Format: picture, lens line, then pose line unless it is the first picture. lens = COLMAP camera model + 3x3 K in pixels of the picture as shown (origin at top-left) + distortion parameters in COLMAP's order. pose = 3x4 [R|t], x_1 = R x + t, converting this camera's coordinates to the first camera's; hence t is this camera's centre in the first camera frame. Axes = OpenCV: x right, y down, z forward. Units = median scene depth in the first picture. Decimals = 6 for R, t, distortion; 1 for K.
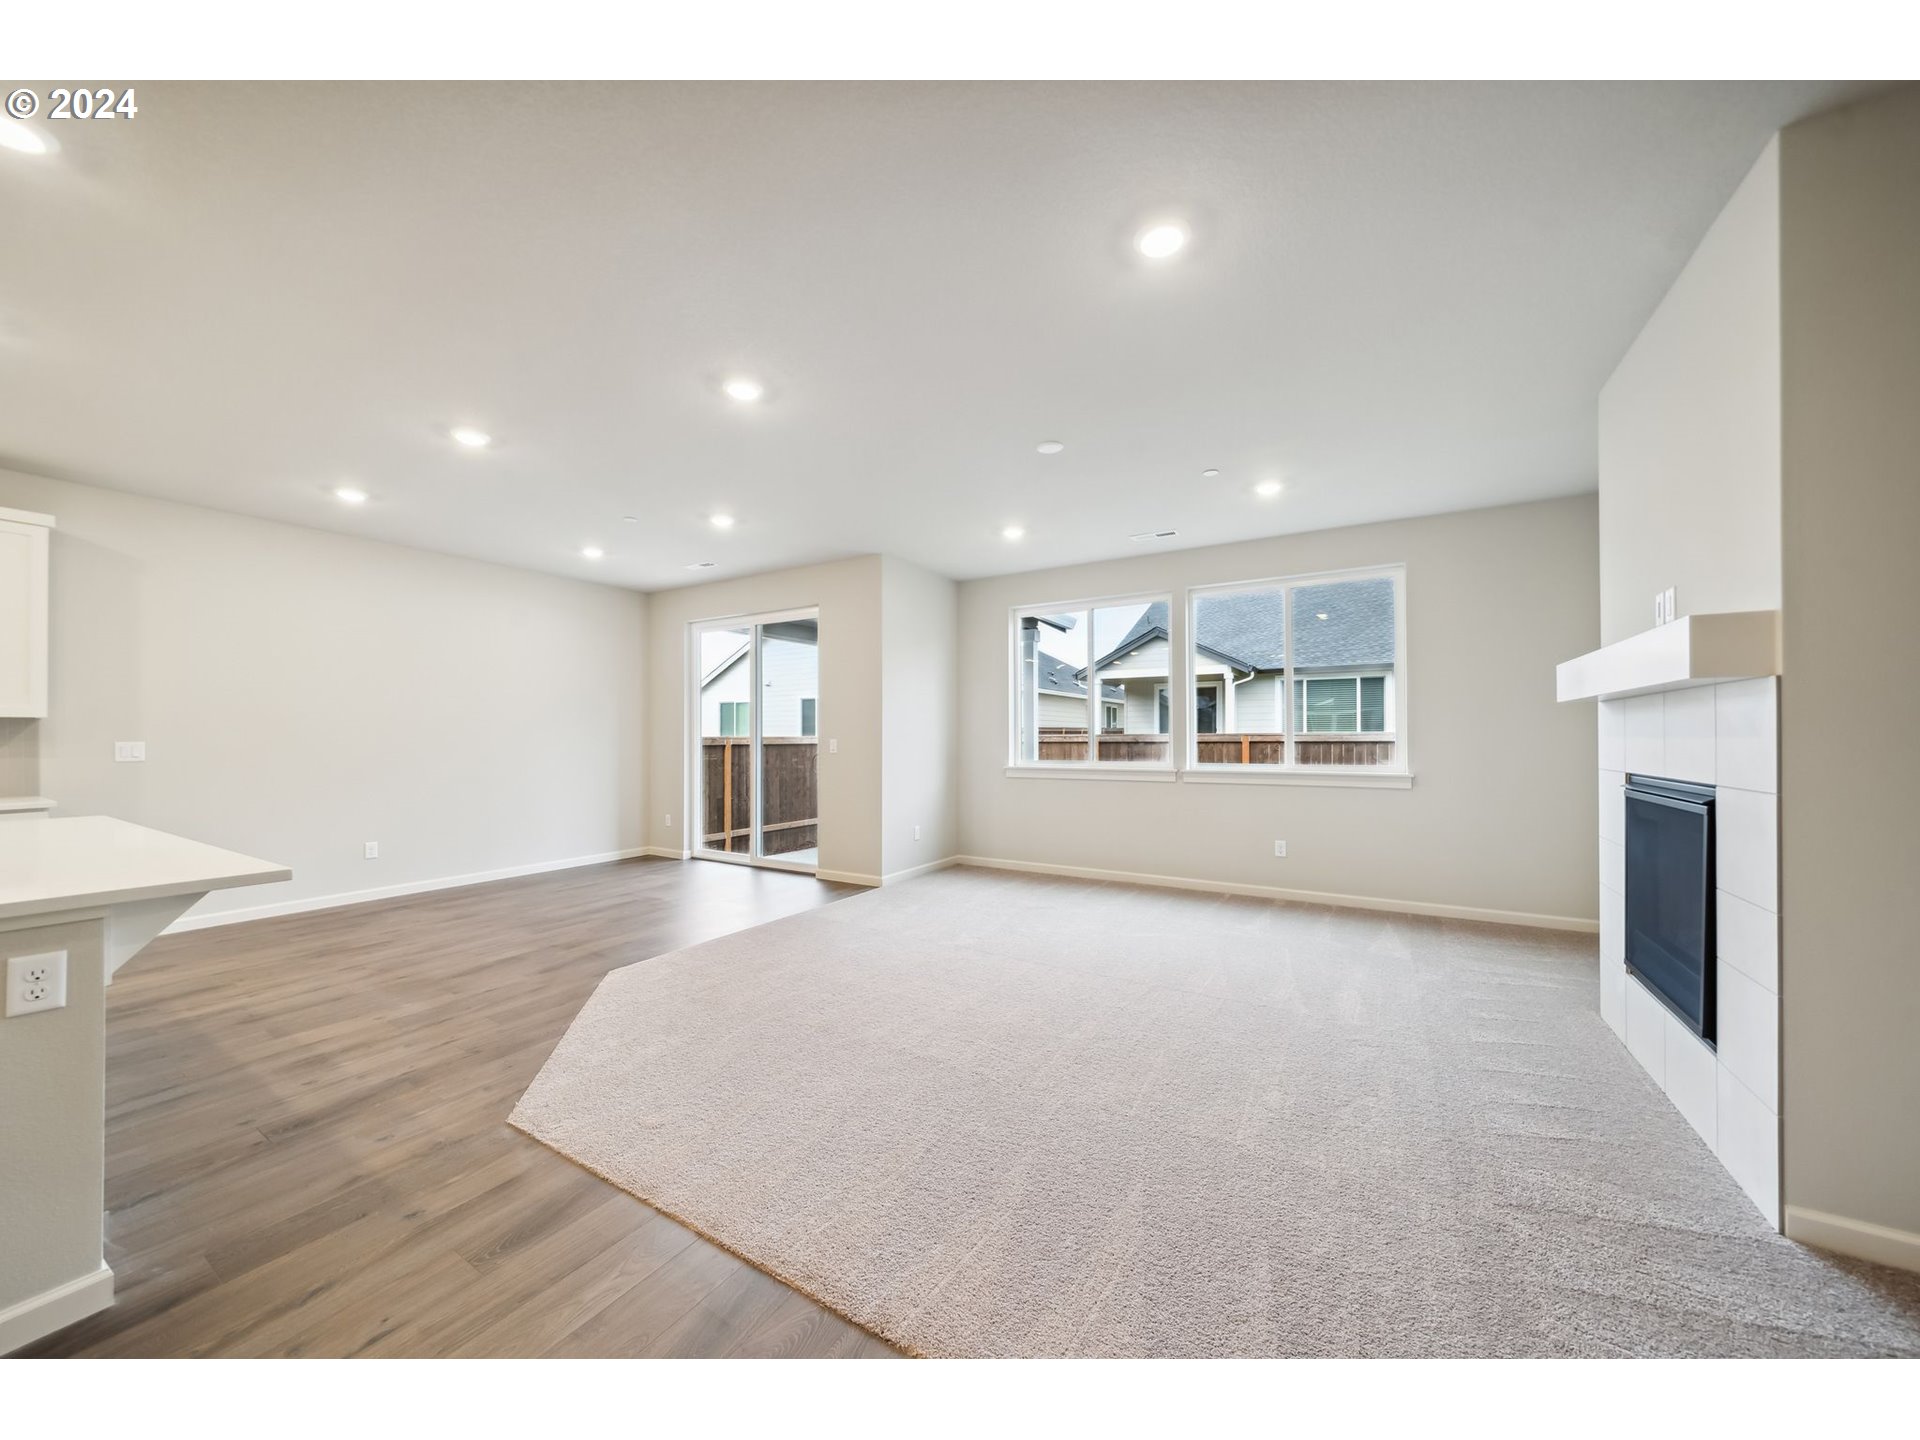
lens RADIAL K [[683.9, 0, 952.6], [0, 683.9, 729.9], [0, 0, 1]] dist [-0.001510, -0.000084]
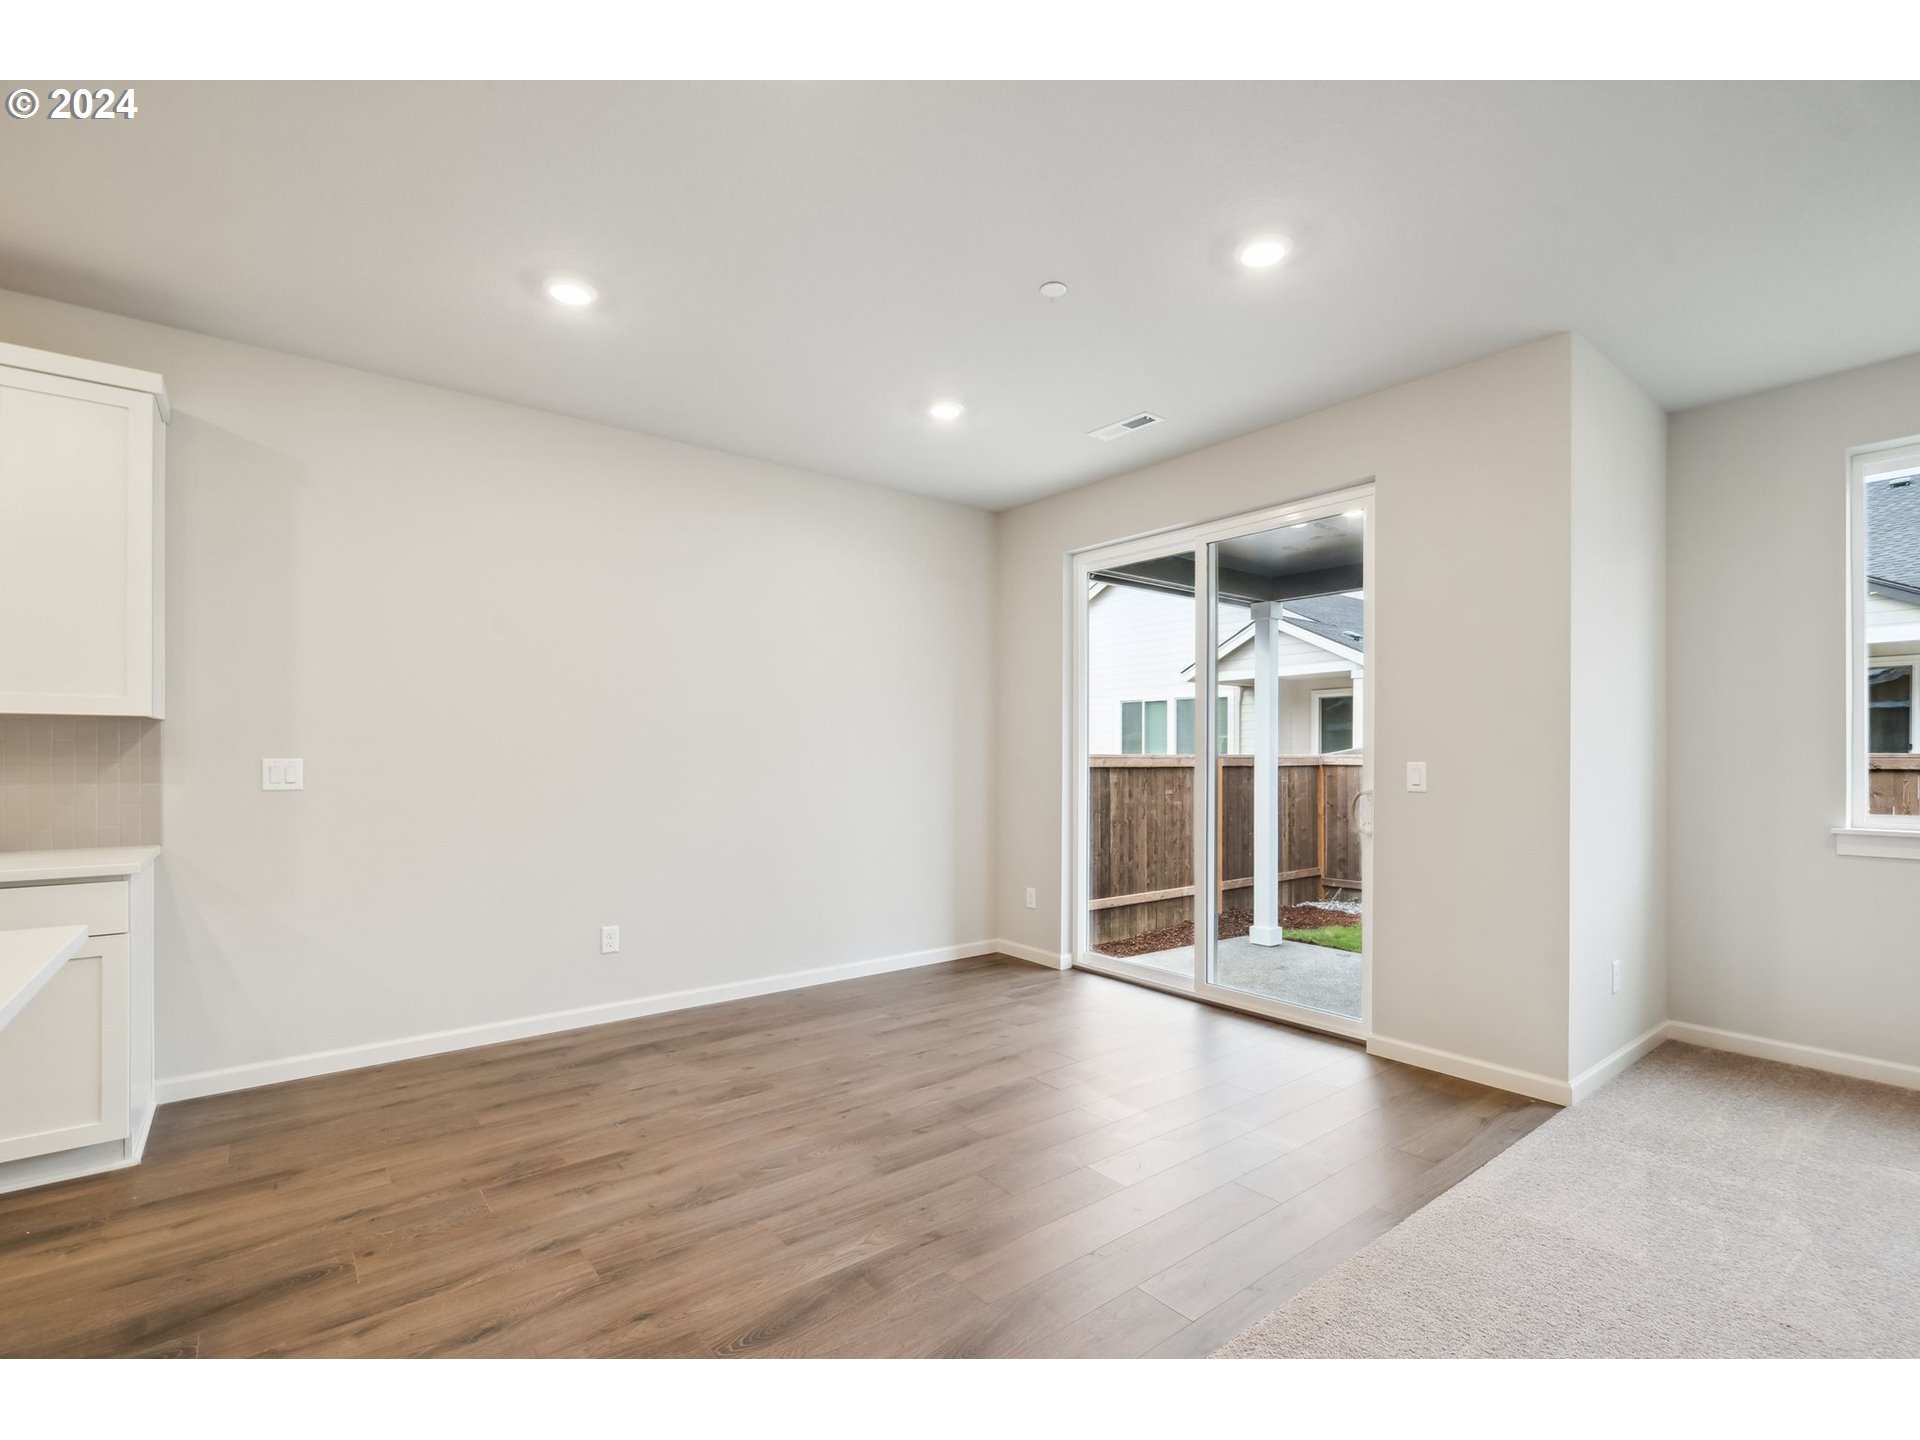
lens RADIAL K [[877.3, 0, 962.3], [0, 877.3, 751.3], [0, 0, 1]] dist [0.003478, 0.000347]
pose [[0.941020, 0.004395, -0.338322, -0.292449], [-0.002404, 0.999977, 0.006304, 0.004043], [0.338342, -0.005119, 0.941009, 0.371718]]
